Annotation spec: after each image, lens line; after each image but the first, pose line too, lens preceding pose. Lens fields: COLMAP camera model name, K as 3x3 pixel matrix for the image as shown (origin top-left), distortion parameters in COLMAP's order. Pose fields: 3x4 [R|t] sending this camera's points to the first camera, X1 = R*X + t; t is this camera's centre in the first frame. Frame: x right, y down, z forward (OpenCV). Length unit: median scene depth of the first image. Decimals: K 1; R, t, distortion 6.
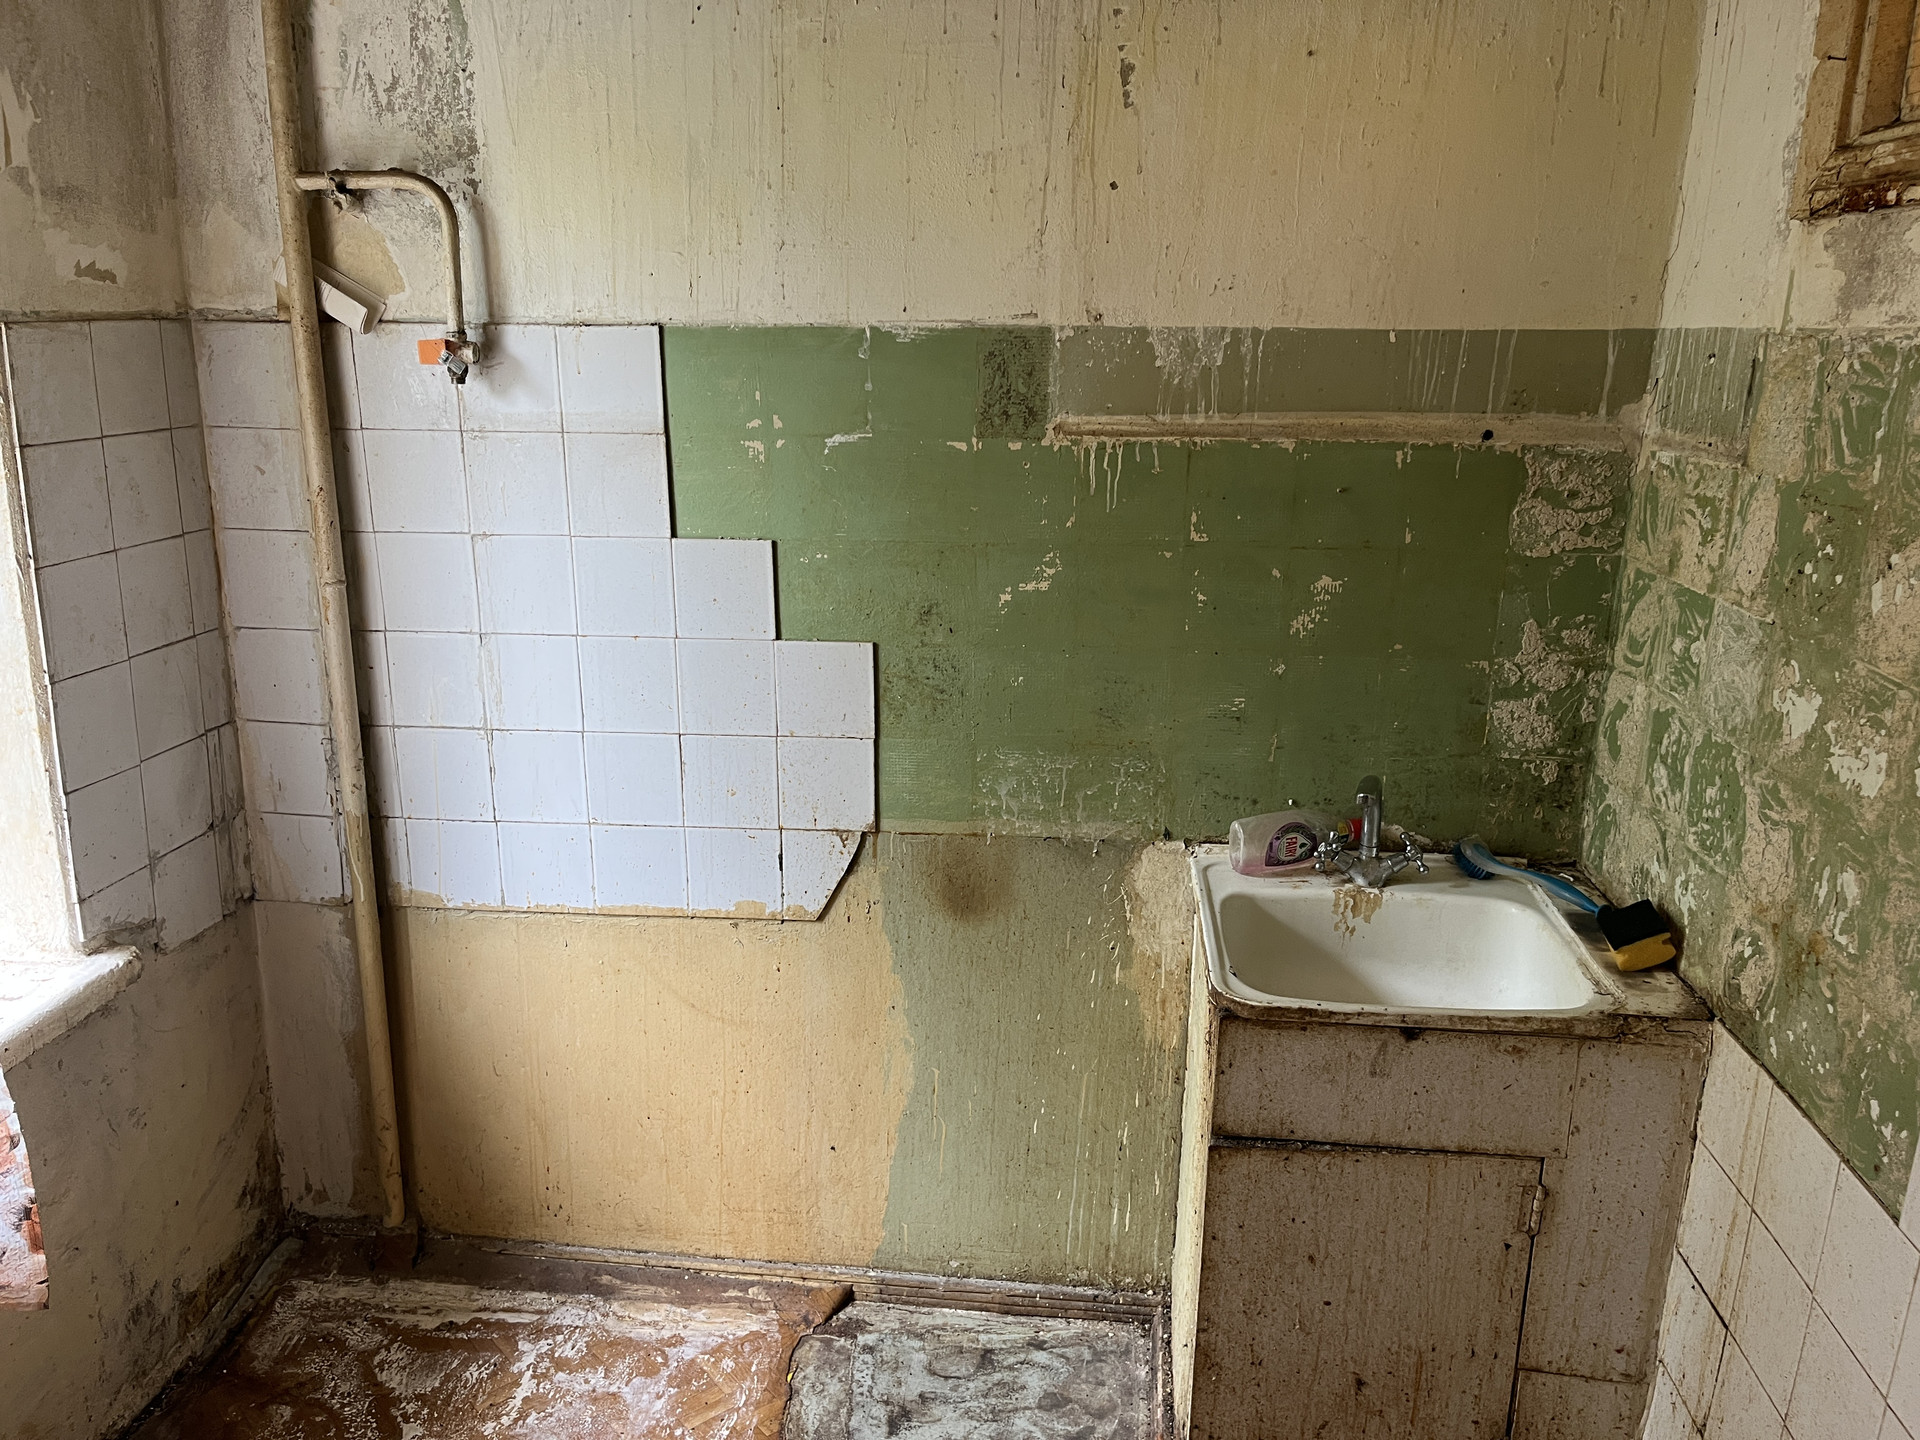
lens RADIAL K [[1448.0, 0, 965.4], [0, 1448.0, 727.9], [0, 0, 1]] dist [0.066349, -0.092602]
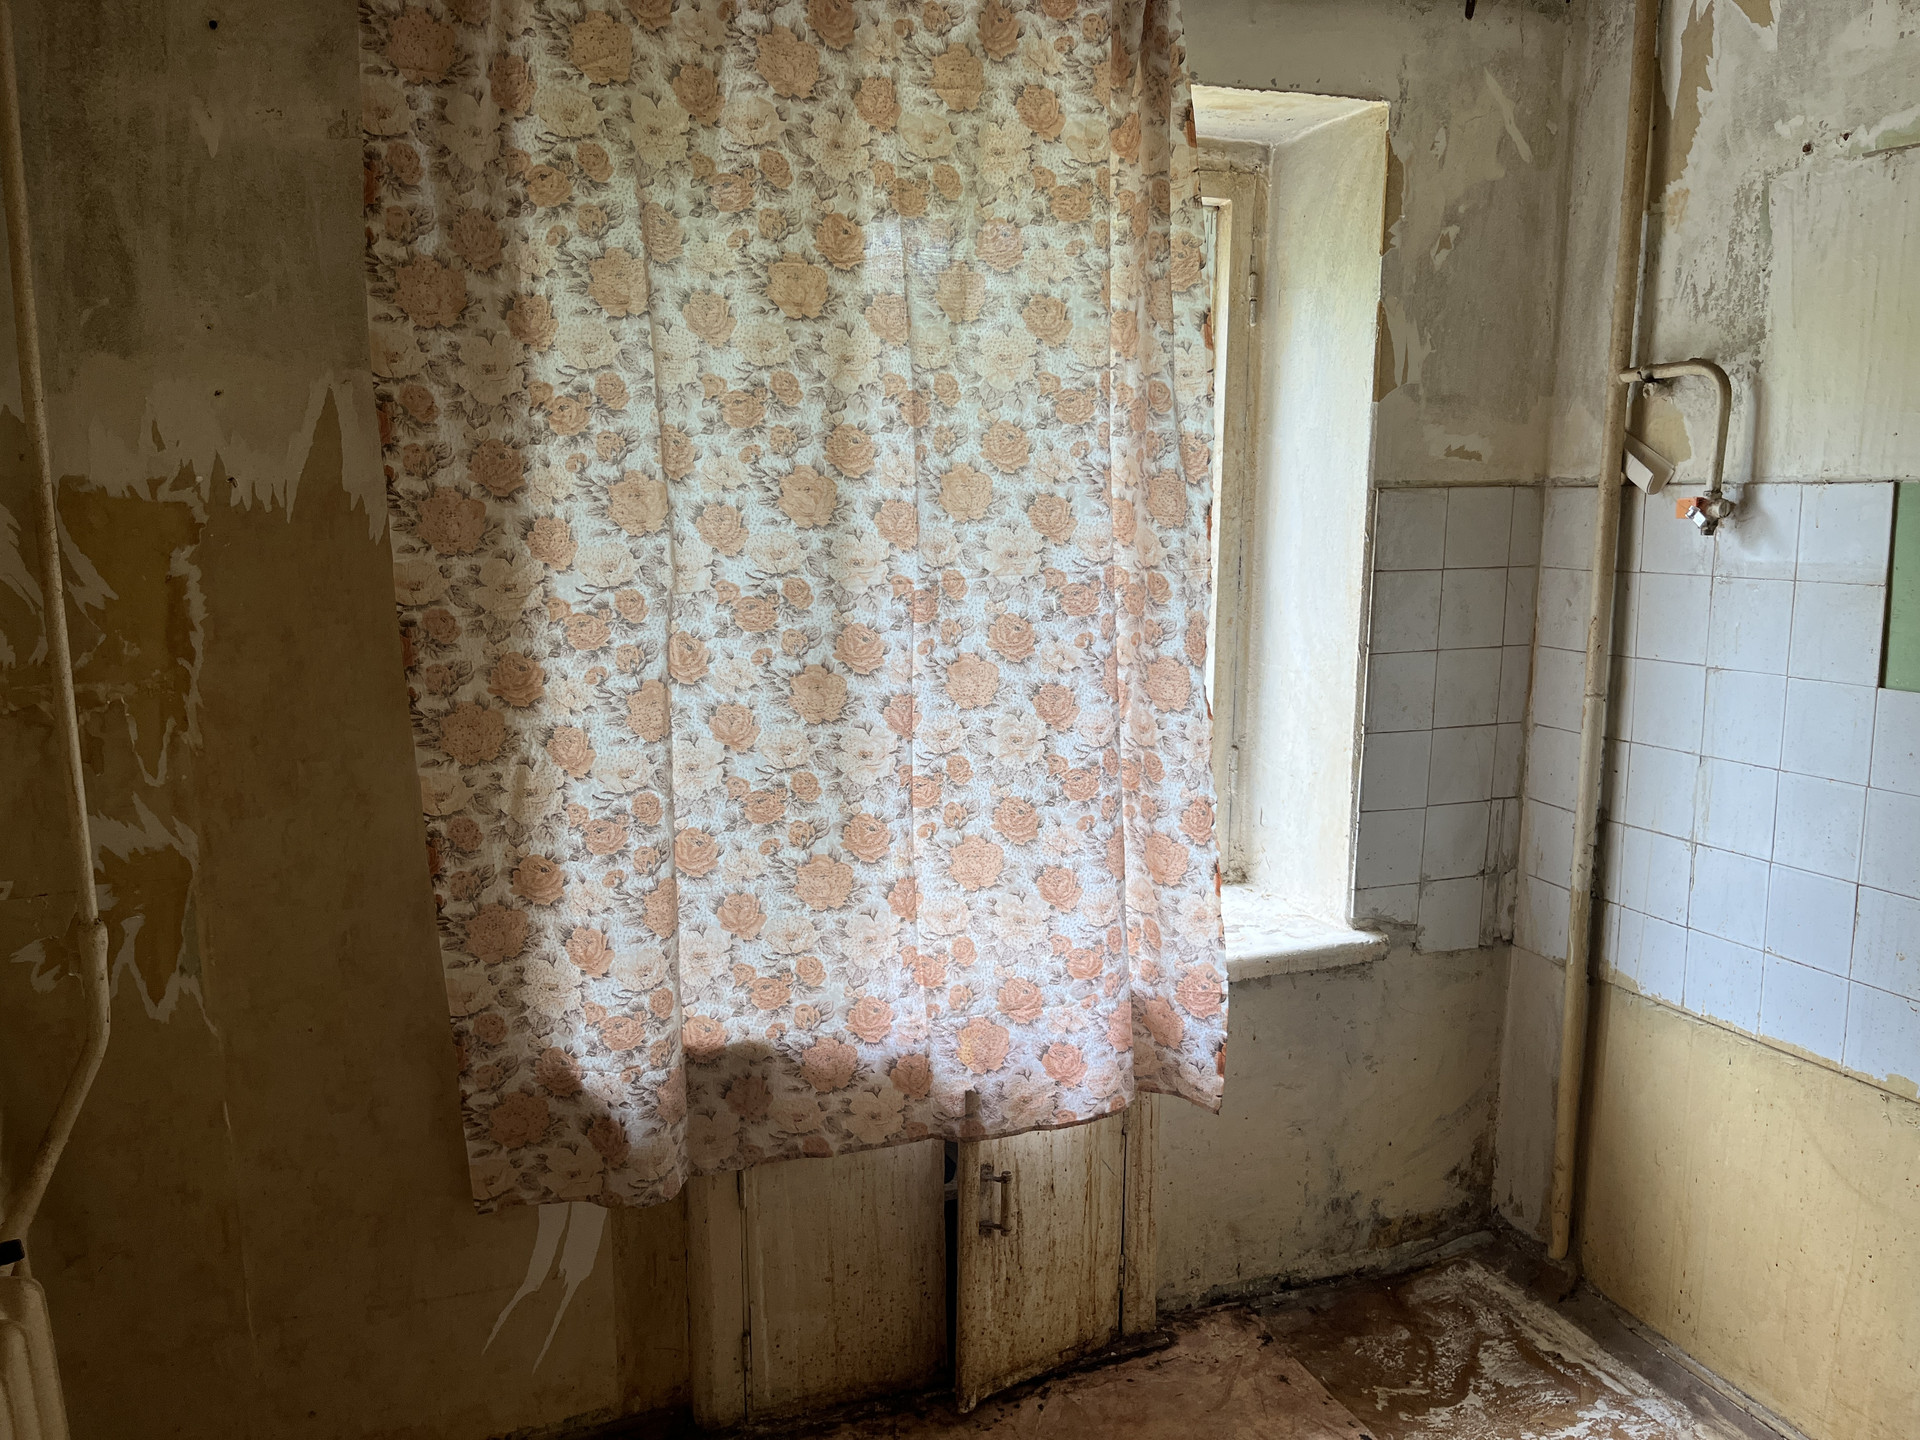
lens RADIAL K [[1448.0, 0, 976.6], [0, 1448.0, 727.1], [0, 0, 1]] dist [0.066349, -0.092602]
pose [[0.454119, 0.130427, -0.881342, 0.443402], [-0.231263, 0.972576, 0.024769, 0.016061], [0.860403, 0.192574, 0.471828, -0.008569]]
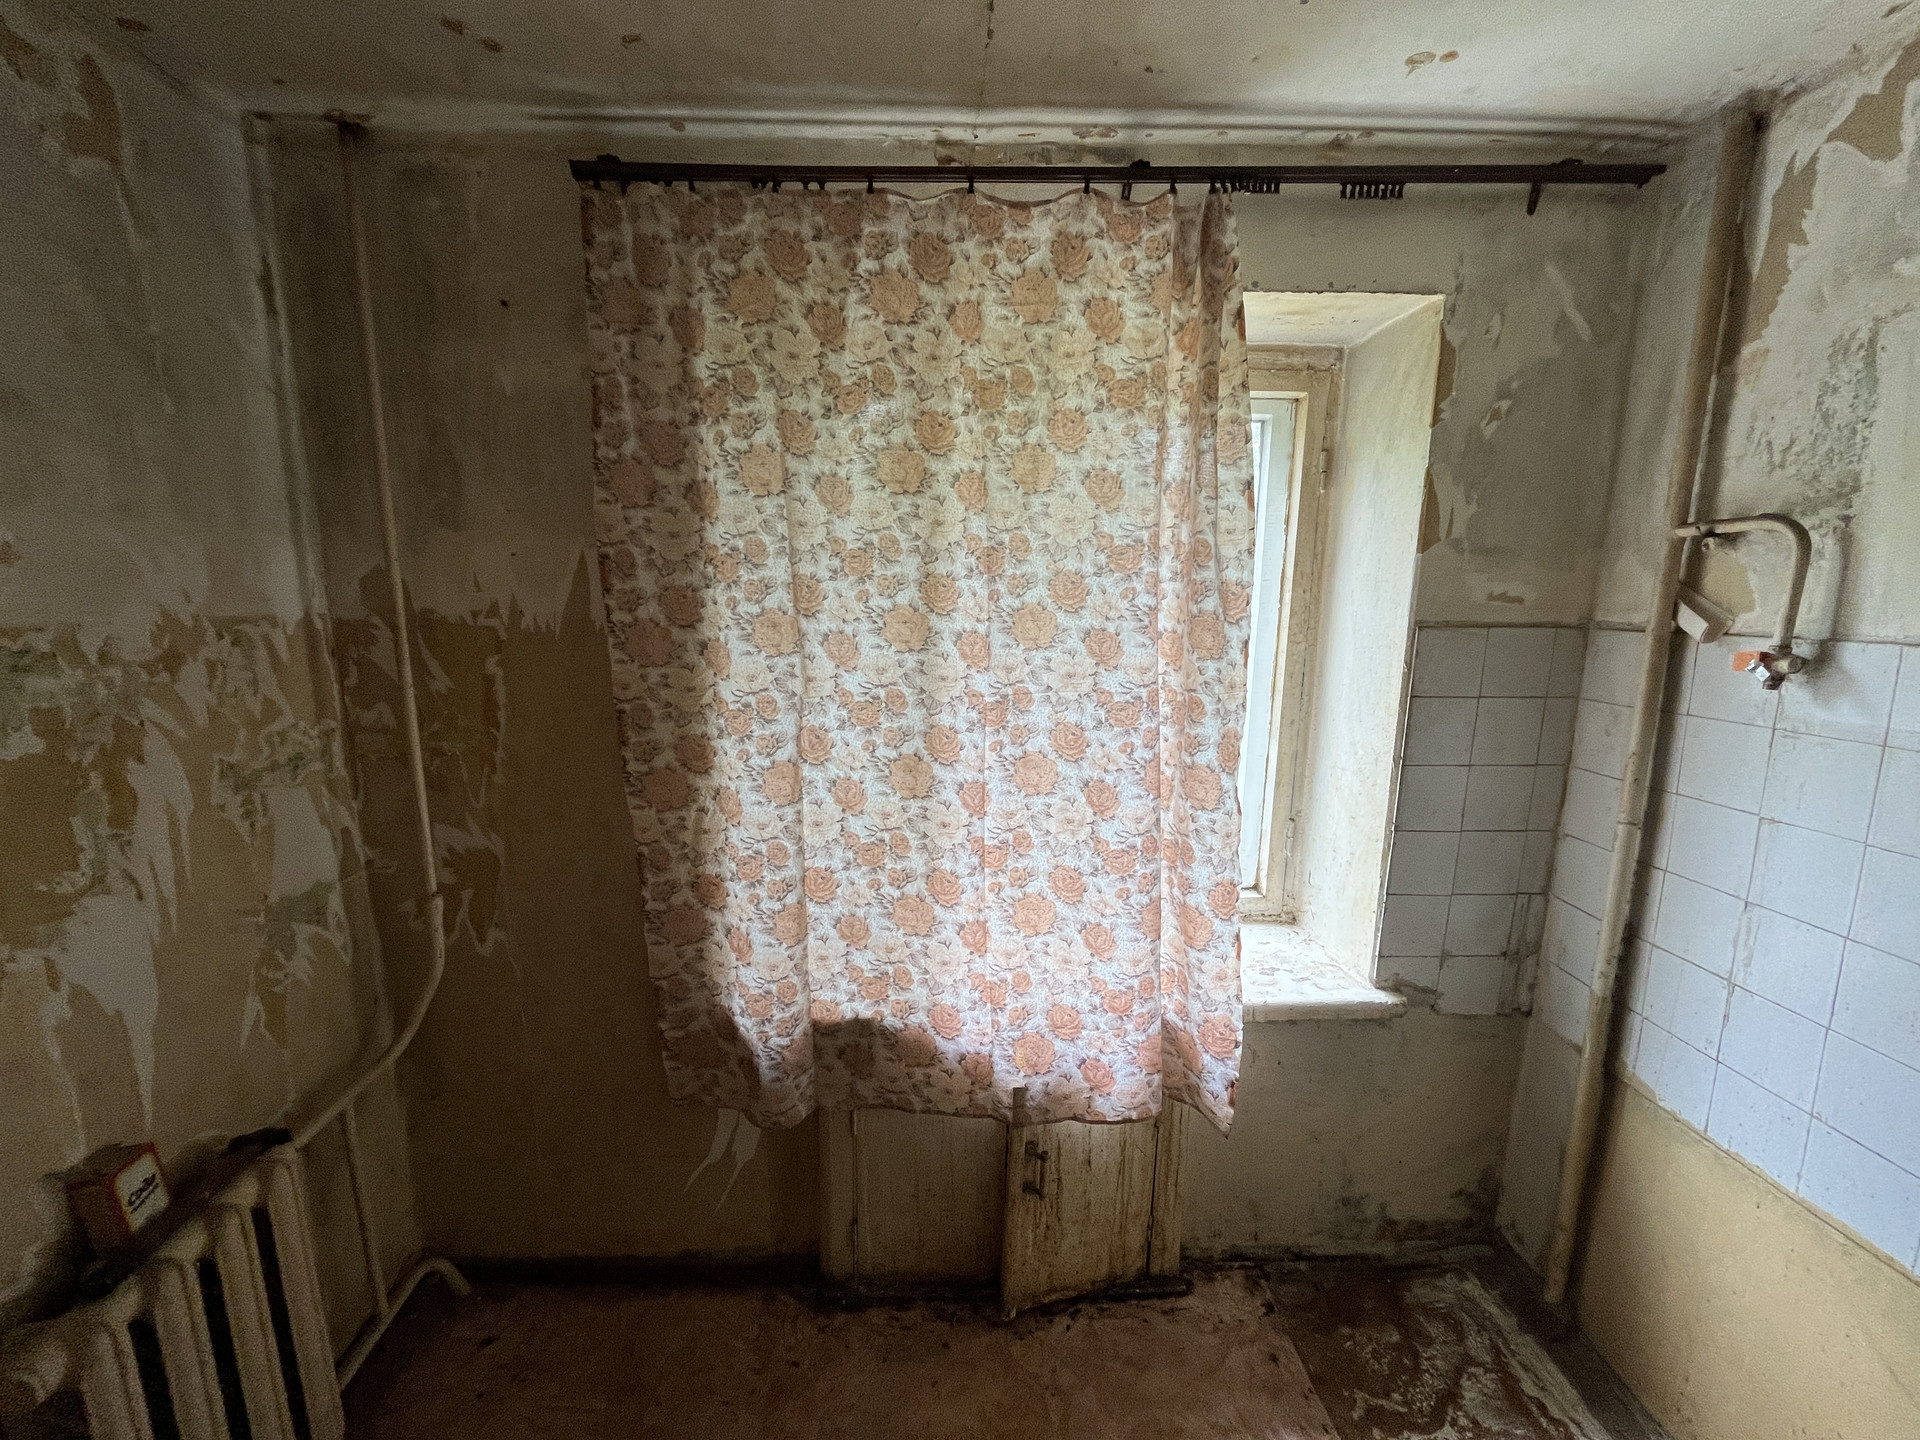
lens RADIAL K [[781.5, 0, 960.8], [0, 781.5, 715.2], [0, 0, 1]] dist [-0.002309, -0.000776]
pose [[0.139889, 0.146588, -0.979257, 0.173815], [-0.274878, 0.955858, 0.103818, -0.108987], [0.951248, 0.254653, 0.174007, 0.304292]]
